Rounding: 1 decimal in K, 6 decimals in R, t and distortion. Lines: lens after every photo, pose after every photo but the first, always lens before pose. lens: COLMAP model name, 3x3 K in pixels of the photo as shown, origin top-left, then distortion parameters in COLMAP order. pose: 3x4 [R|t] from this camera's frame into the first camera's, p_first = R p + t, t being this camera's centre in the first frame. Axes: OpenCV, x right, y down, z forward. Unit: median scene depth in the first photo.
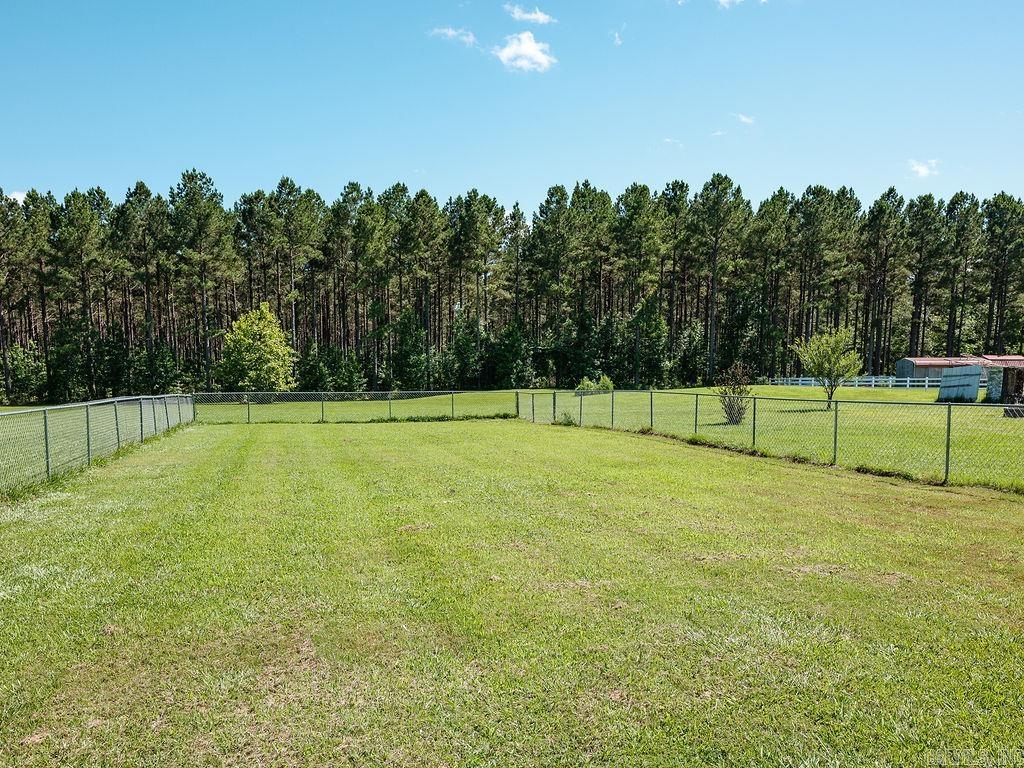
lens RADIAL K [[848.1, 0, 511.2], [0, 848.1, 497.7], [0, 0, 1]] dist [-0.013750, 0.000369]
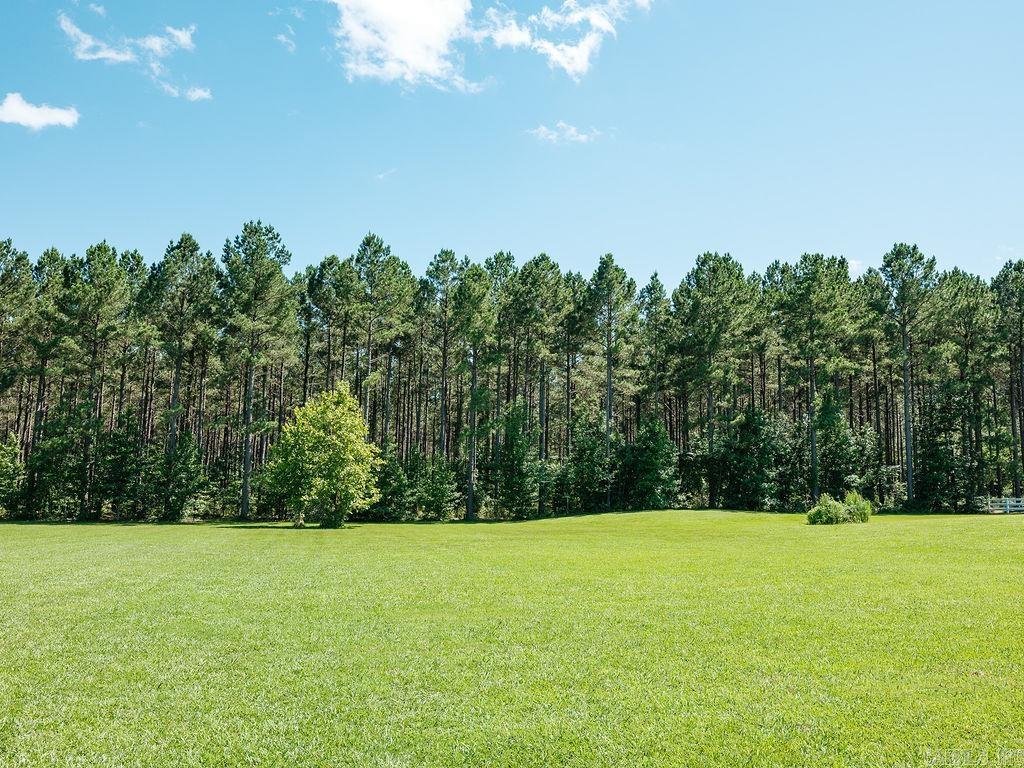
lens RADIAL K [[823.4, 0, 513.3], [0, 823.4, 355.4], [0, 0, 1]] dist [-0.011036, -0.010667]
pose [[0.999906, 0.013458, -0.002465, -0.131436], [-0.013577, 0.953705, -0.300436, -0.042233], [-0.001692, 0.300441, 0.953799, 0.301480]]
